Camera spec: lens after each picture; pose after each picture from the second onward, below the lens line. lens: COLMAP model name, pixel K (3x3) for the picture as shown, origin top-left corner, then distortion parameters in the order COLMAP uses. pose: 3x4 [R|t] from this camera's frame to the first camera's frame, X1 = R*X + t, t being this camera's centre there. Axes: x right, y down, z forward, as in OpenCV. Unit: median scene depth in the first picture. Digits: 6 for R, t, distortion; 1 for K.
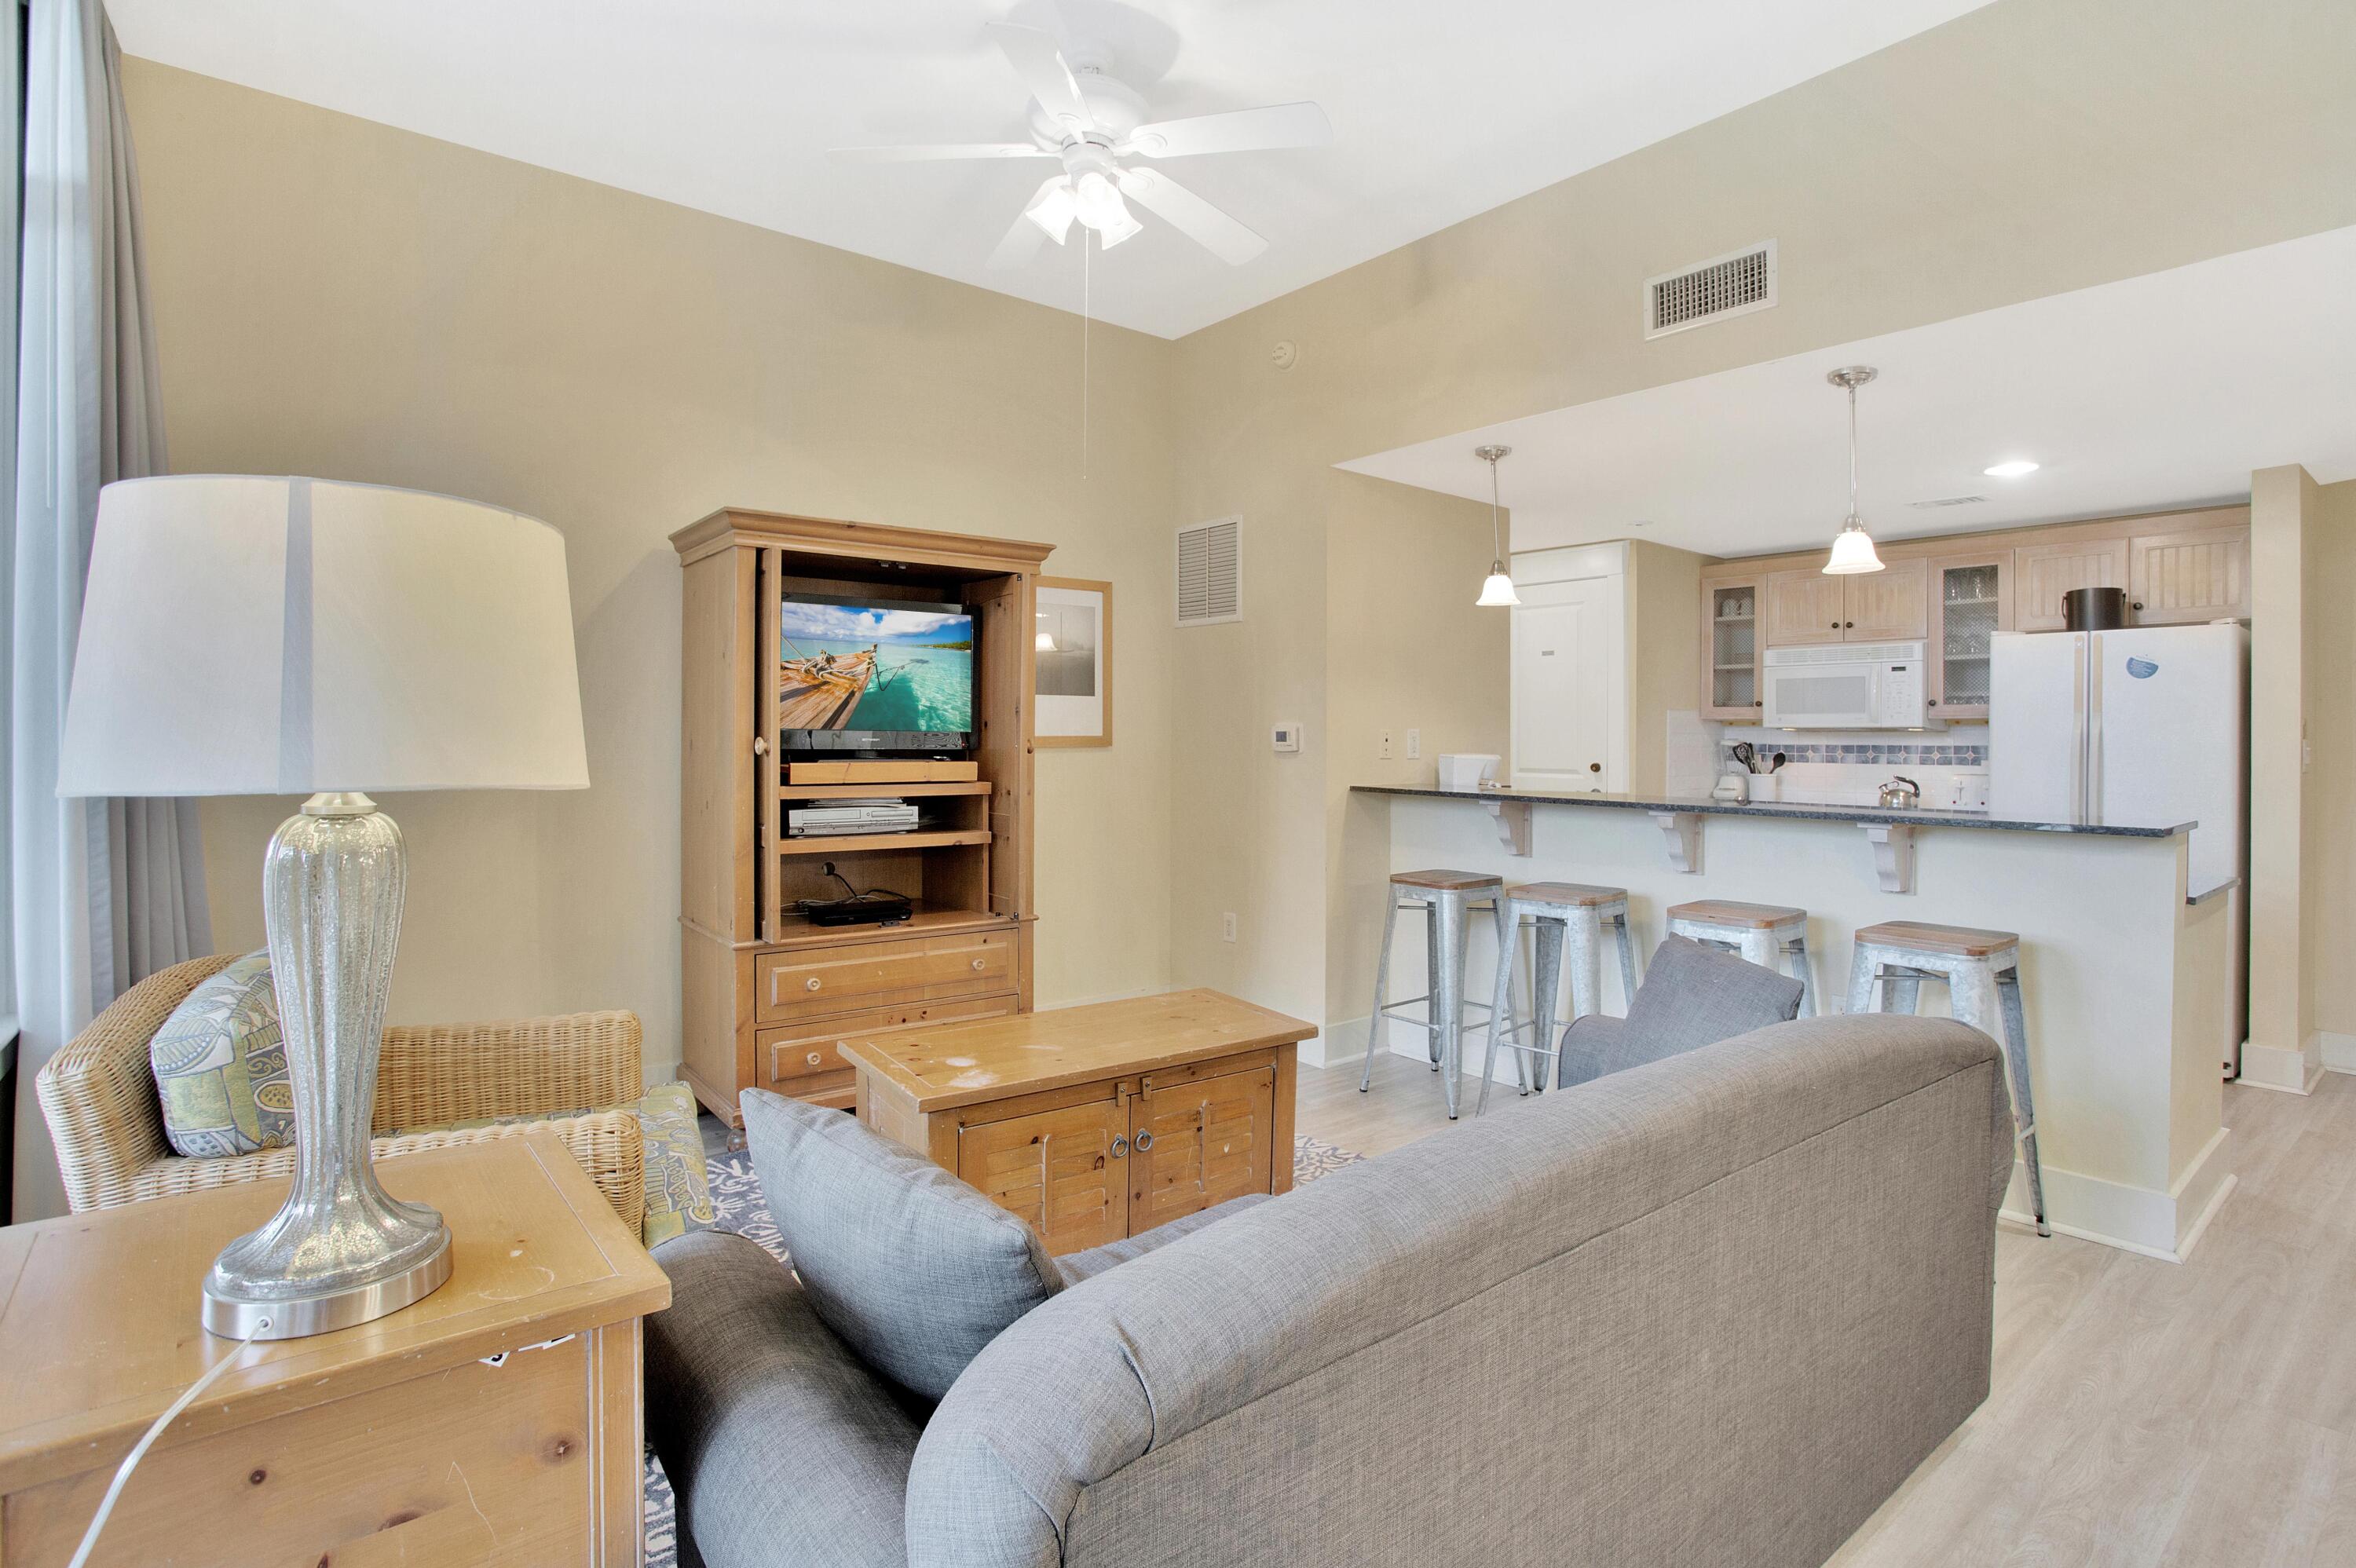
lens RADIAL K [[1145.8, 0, 1191.6], [0, 1145.8, 752.8], [0, 0, 1]] dist [-0.046983, 0.007383]
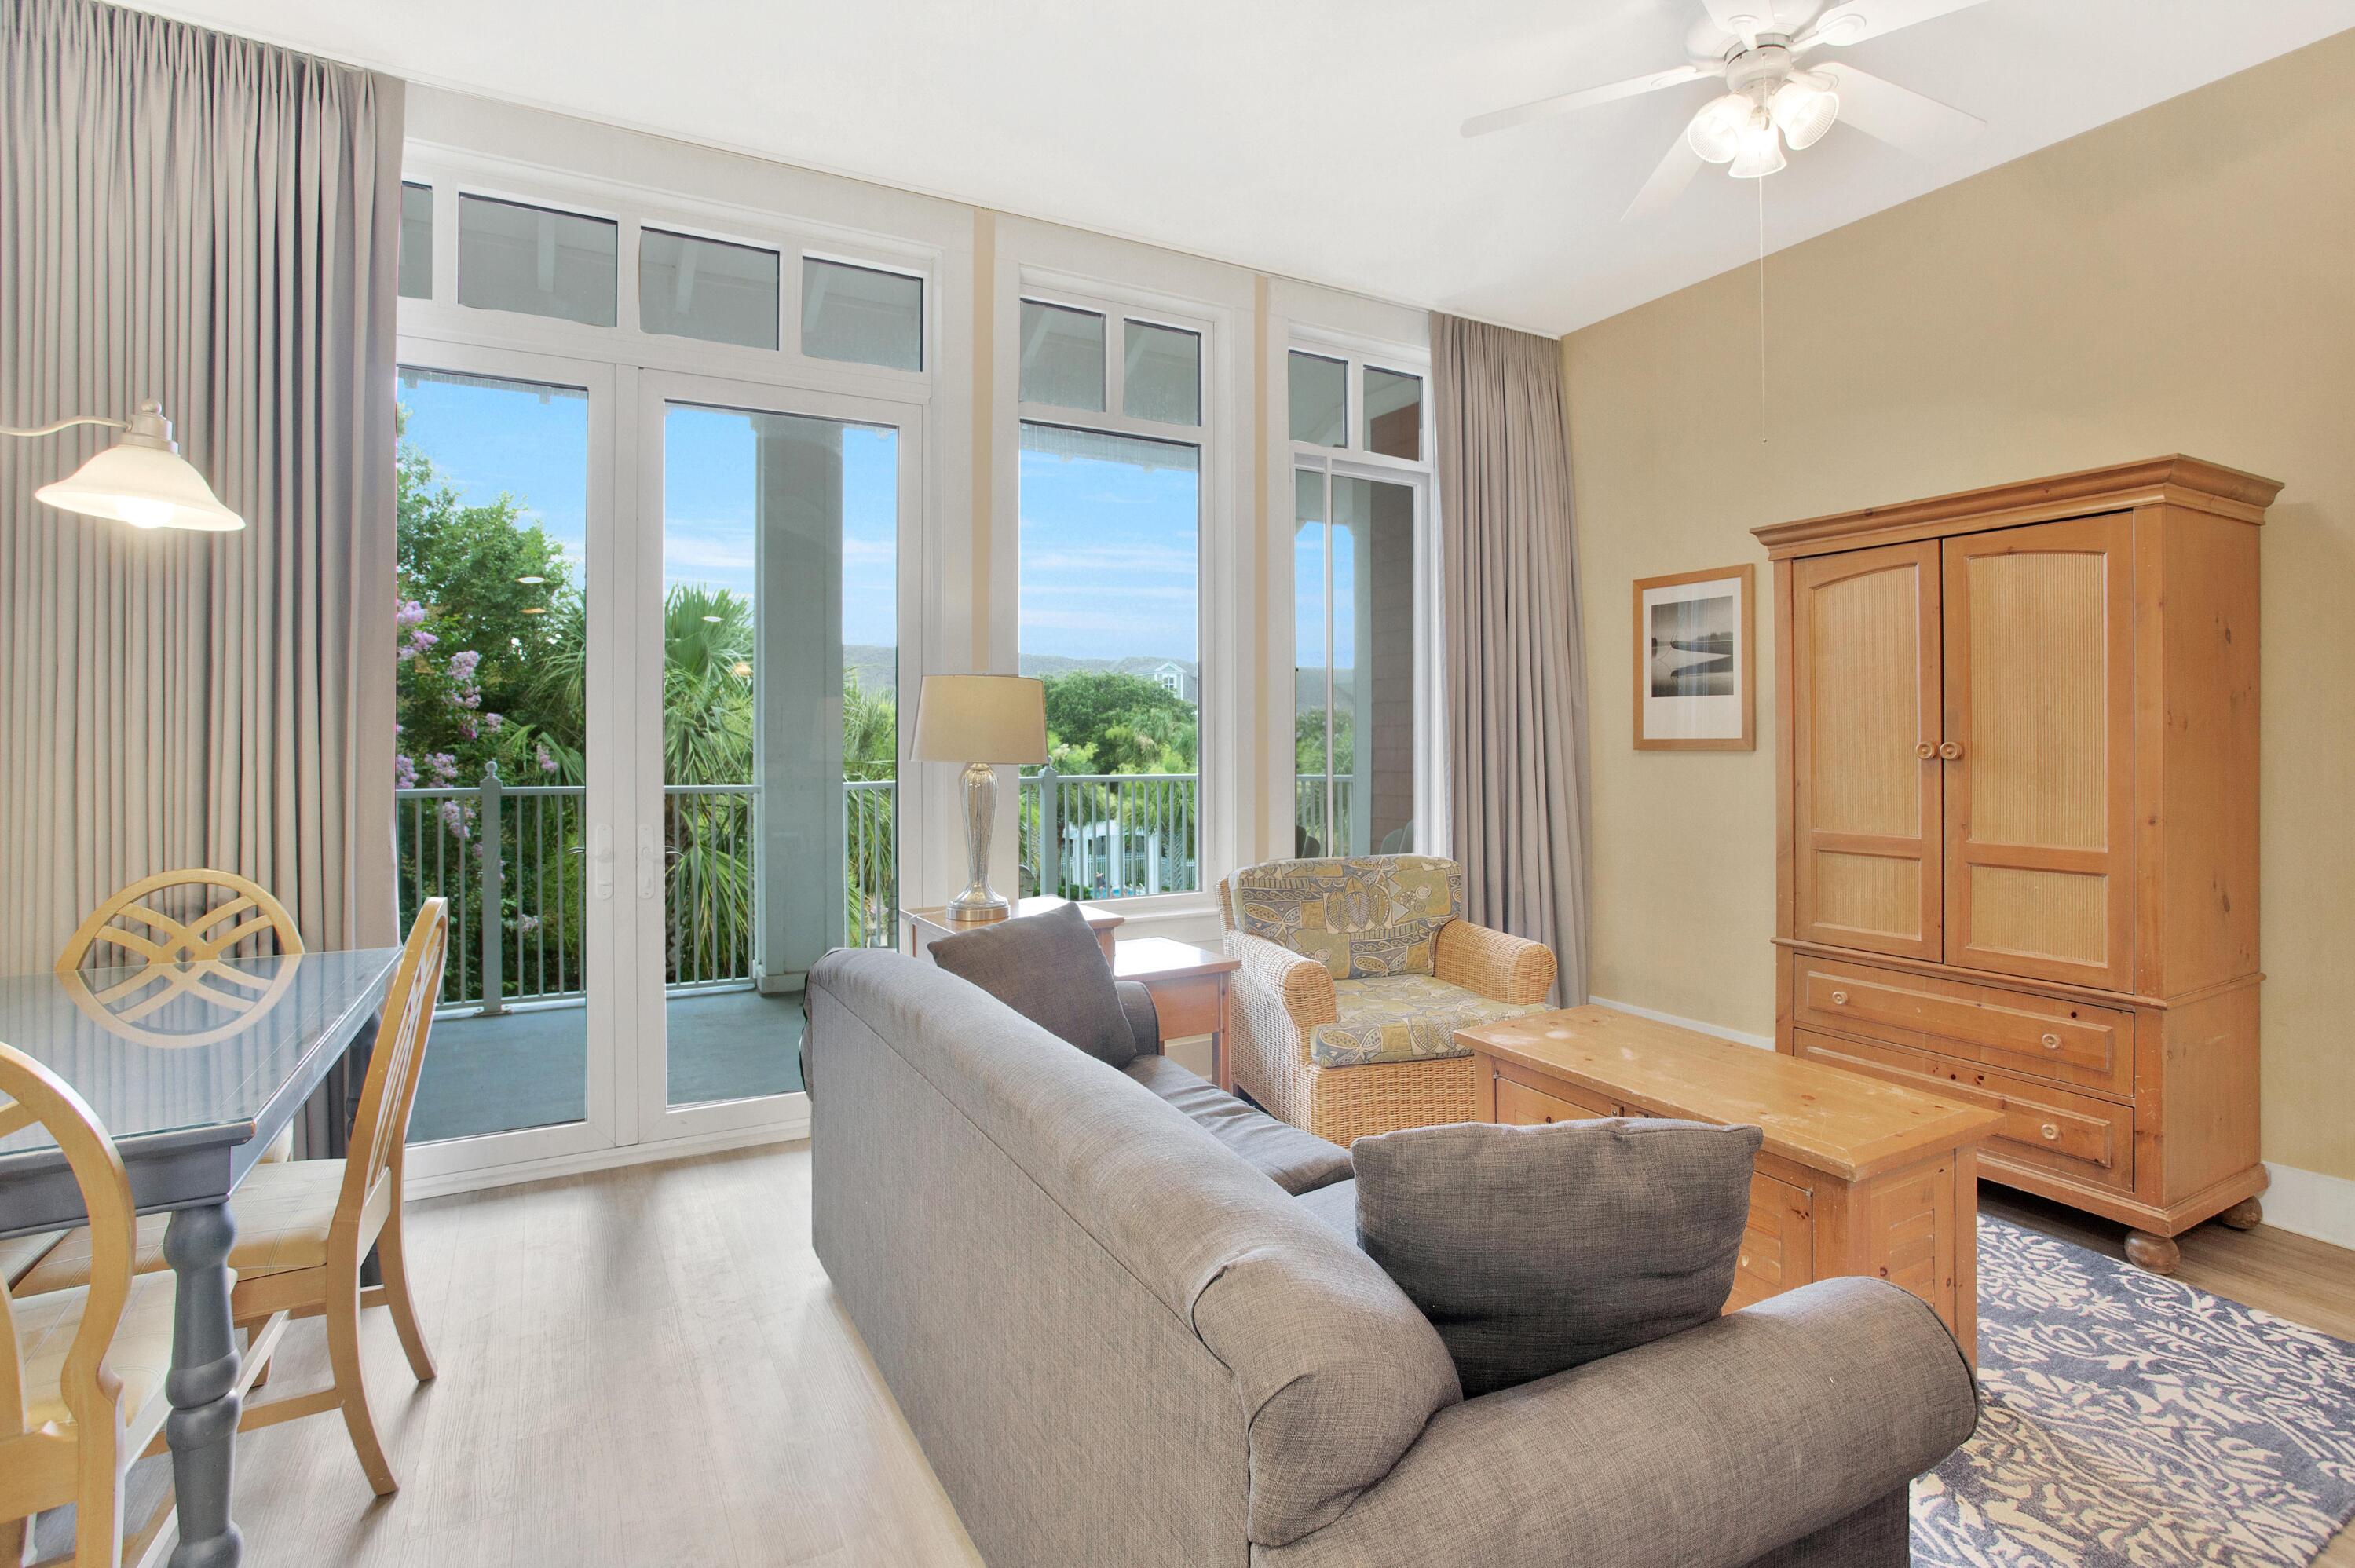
lens RADIAL K [[1145.3, 0, 1220.6], [0, 1145.3, 744.4], [0, 0, 1]] dist [-0.046983, 0.007383]
pose [[-0.157767, -0.003456, -0.987470, 0.720005], [-0.009168, 0.999956, -0.002034, -0.004742], [0.987434, 0.008733, -0.157792, 0.654490]]
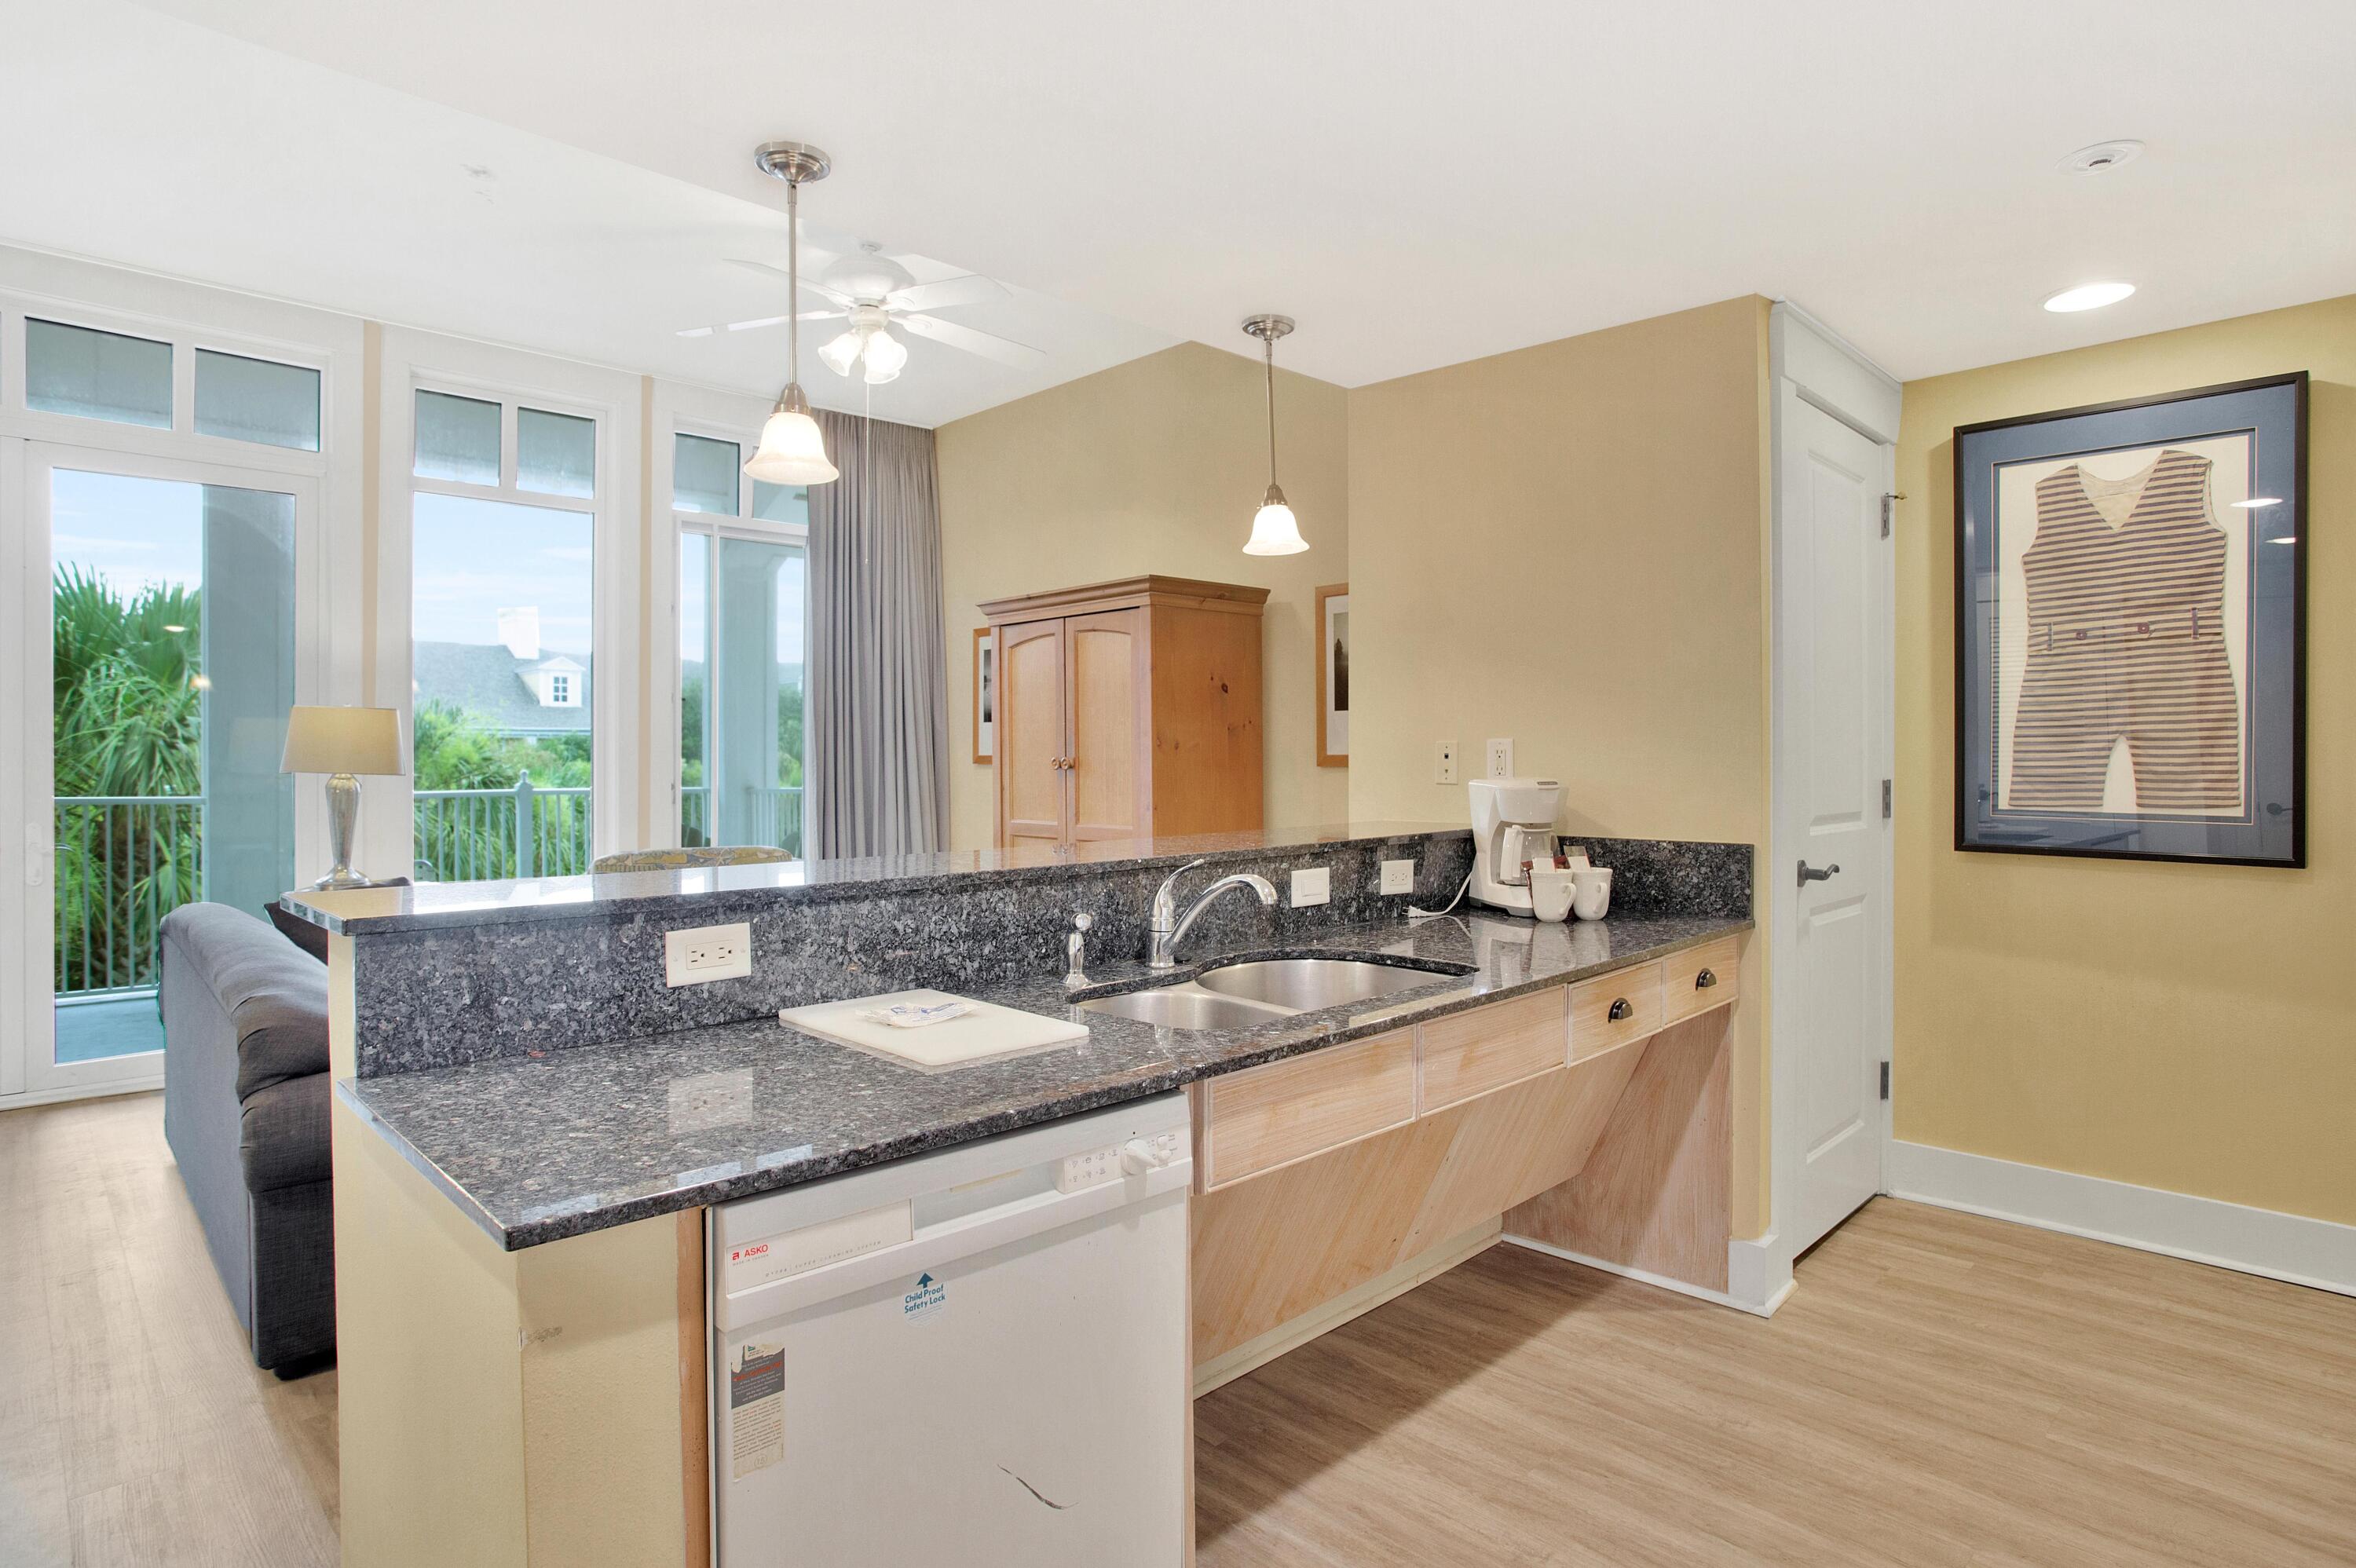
lens RADIAL K [[1242.1, 0, 1232.3], [0, 1242.1, 754.5], [0, 0, 1]] dist [-0.024493, 0.004679]
pose [[0.092197, -0.005648, -0.995725, 0.738770], [-0.009907, 0.999929, -0.006589, -0.004890], [0.995691, 0.010472, 0.092135, 0.672927]]
